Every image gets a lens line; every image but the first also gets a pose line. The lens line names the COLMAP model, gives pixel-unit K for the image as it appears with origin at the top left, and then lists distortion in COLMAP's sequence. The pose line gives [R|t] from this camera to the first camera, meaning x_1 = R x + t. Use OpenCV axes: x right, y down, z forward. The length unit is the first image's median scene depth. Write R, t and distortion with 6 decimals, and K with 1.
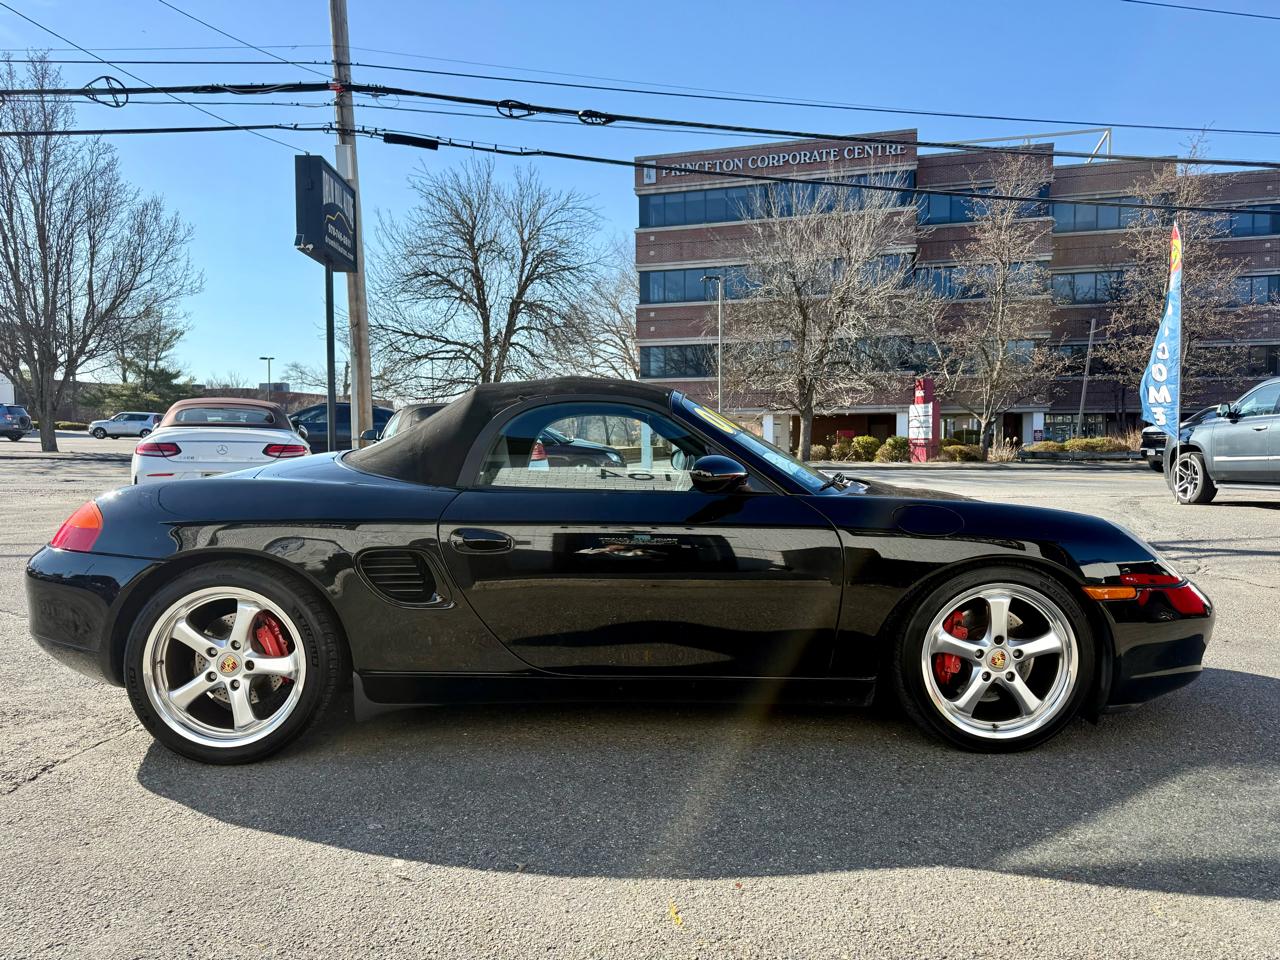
lens RADIAL K [[887.4, 0, 636.3], [0, 887.4, 480.0], [0, 0, 1]] dist [0.063018, -0.082942]
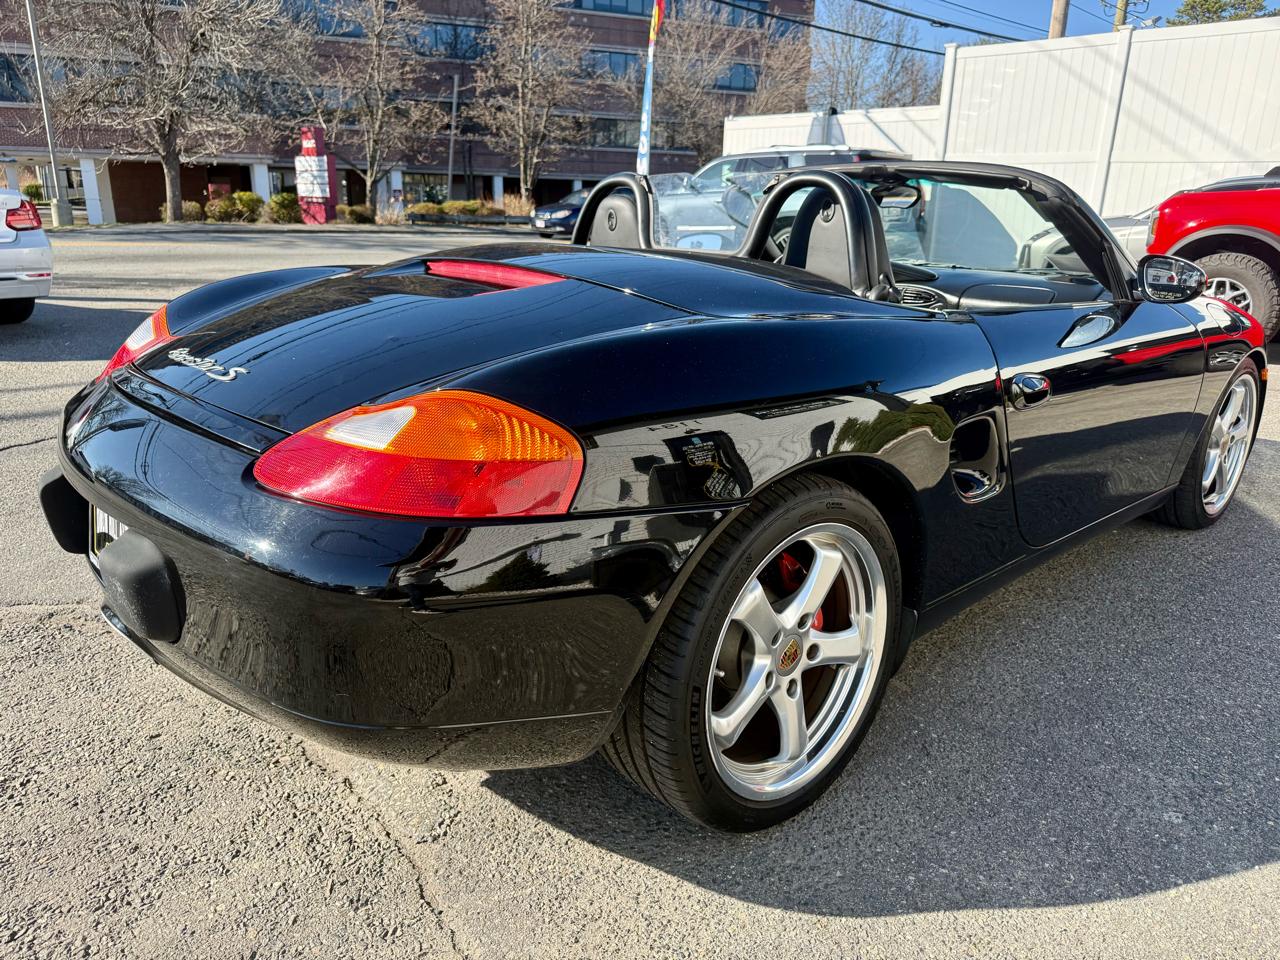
lens RADIAL K [[927.0, 0, 639.8], [0, 927.0, 474.5], [0, 0, 1]] dist [0.000486, -0.009021]
pose [[0.763909, -0.157296, 0.625861, -0.058490], [-0.000463, 0.969705, 0.244278, -0.003120], [-0.645324, -0.186896, 0.740693, 0.044277]]
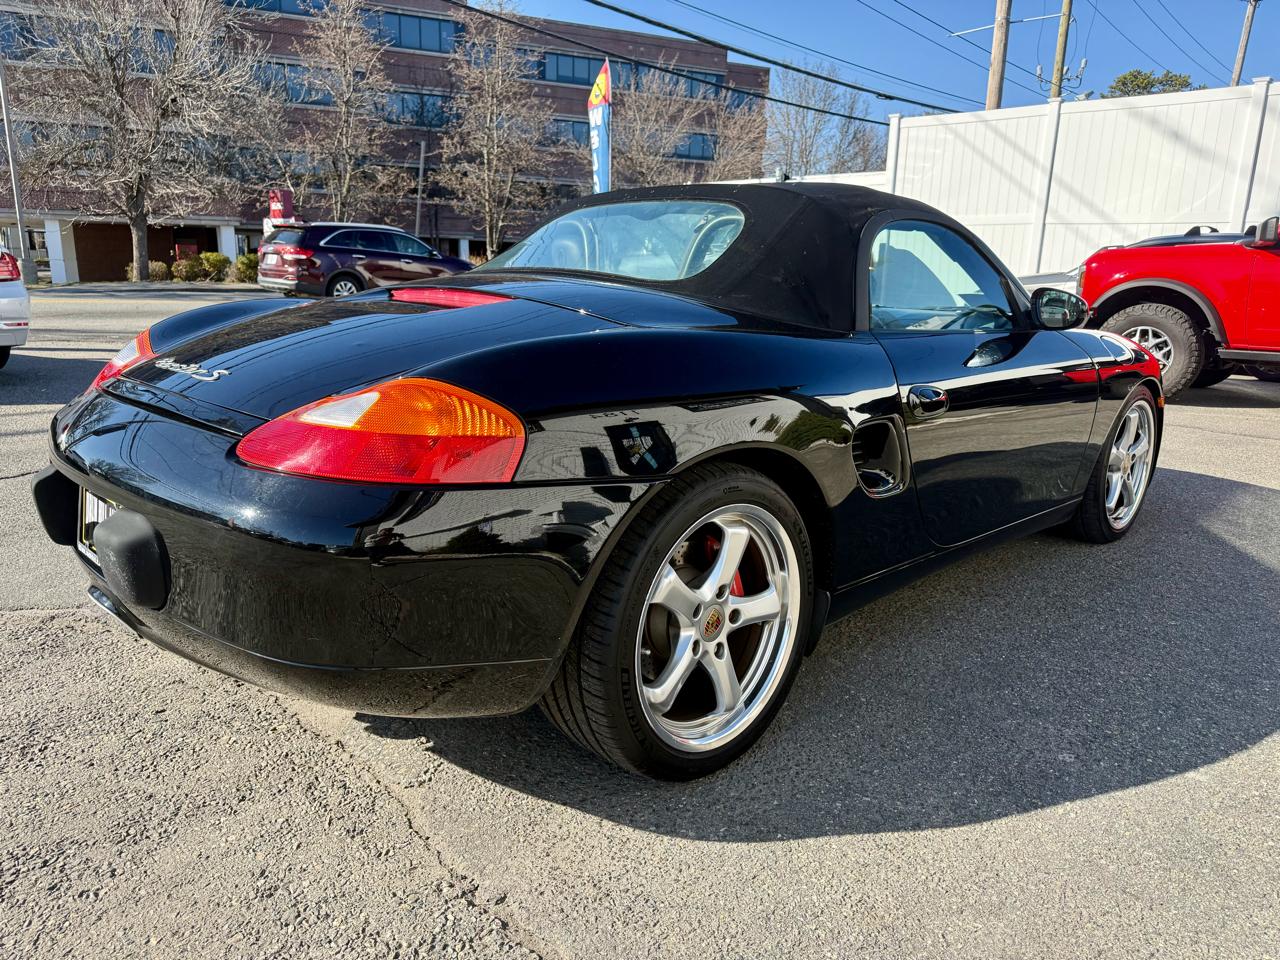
lens RADIAL K [[917.2, 0, 643.1], [0, 917.2, 473.3], [0, 0, 1]] dist [0.020809, -0.032200]
pose [[0.735785, -0.124331, 0.665704, -0.062412], [0.000542, 0.983110, 0.183013, -0.001261], [-0.677215, -0.134298, 0.723425, 0.039283]]
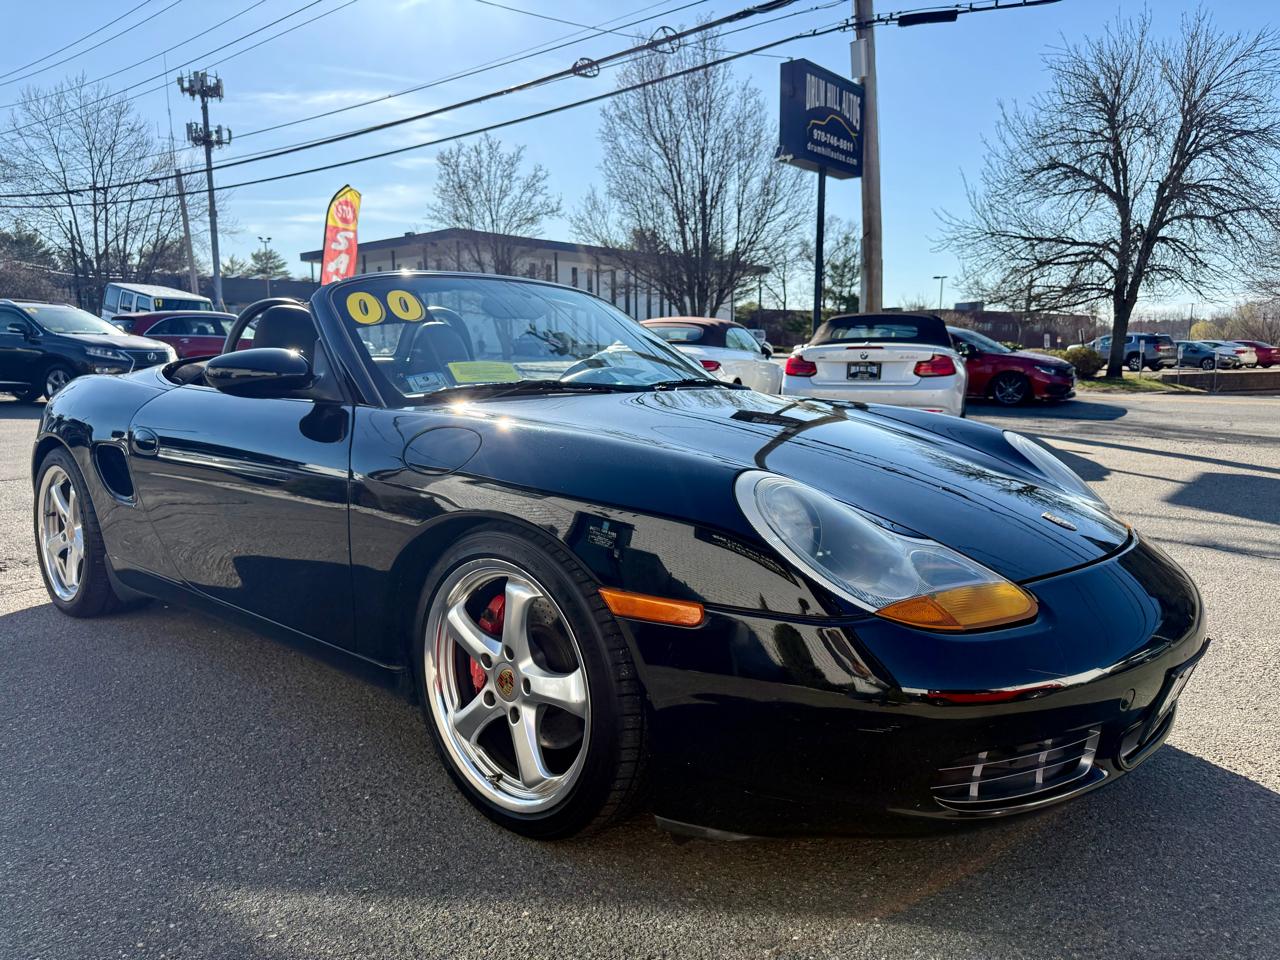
lens RADIAL K [[907.6, 0, 638.0], [0, 907.6, 481.6], [0, 0, 1]] dist [-0.000472, -0.005852]
pose [[0.754898, 0.080172, -0.650923, 0.060131], [-0.021983, 0.995036, 0.097061, -0.000062], [0.655473, -0.058962, 0.752913, 0.040580]]
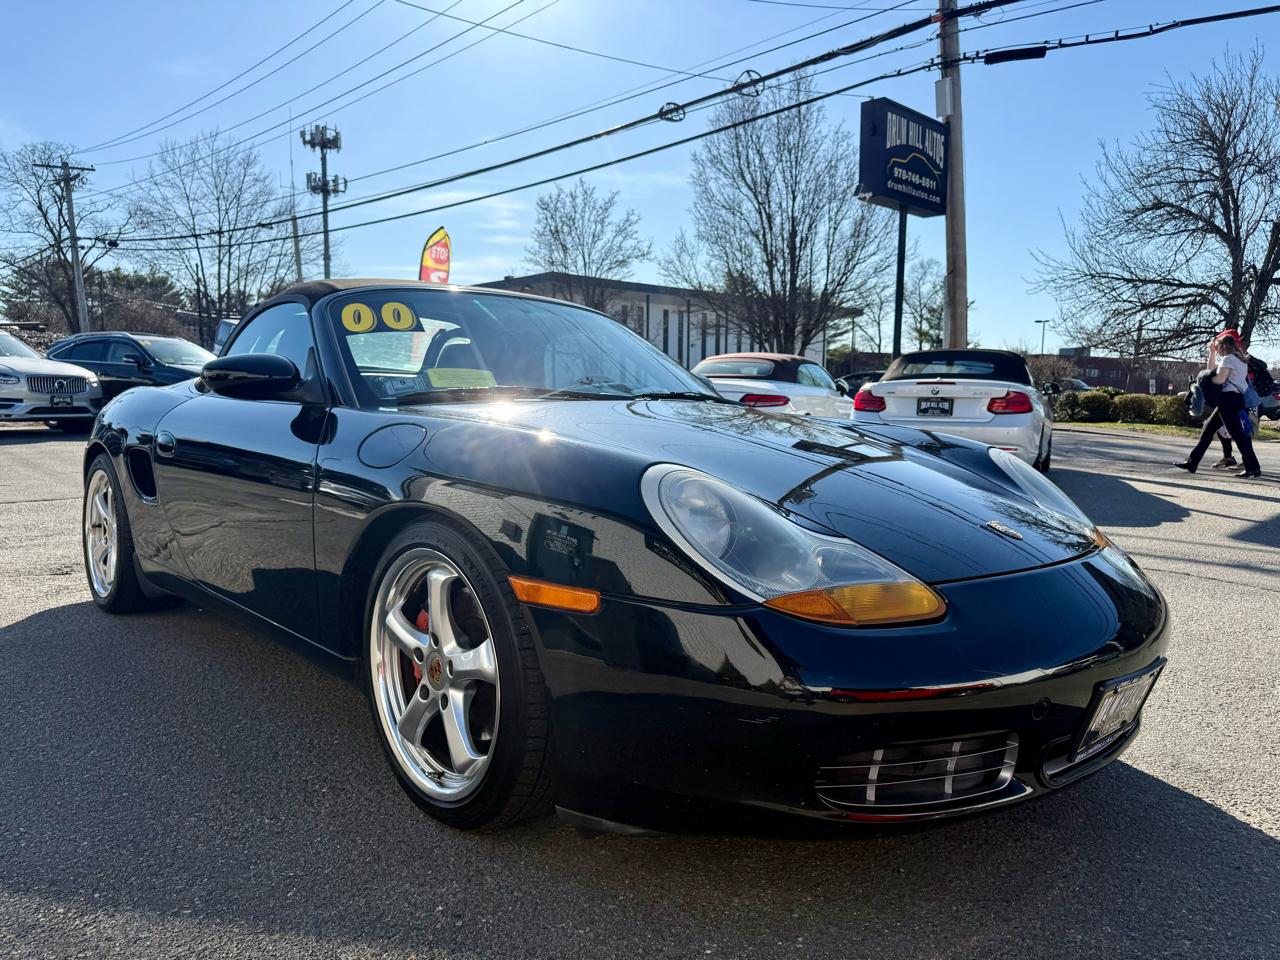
lens RADIAL K [[902.9, 0, 641.9], [0, 902.9, 486.4], [0, 0, 1]] dist [0.000525, -0.007078]
pose [[0.687456, 0.071103, -0.722737, 0.064730], [-0.038965, 0.997373, 0.061059, 0.001816], [0.725180, -0.013814, 0.688421, 0.045782]]
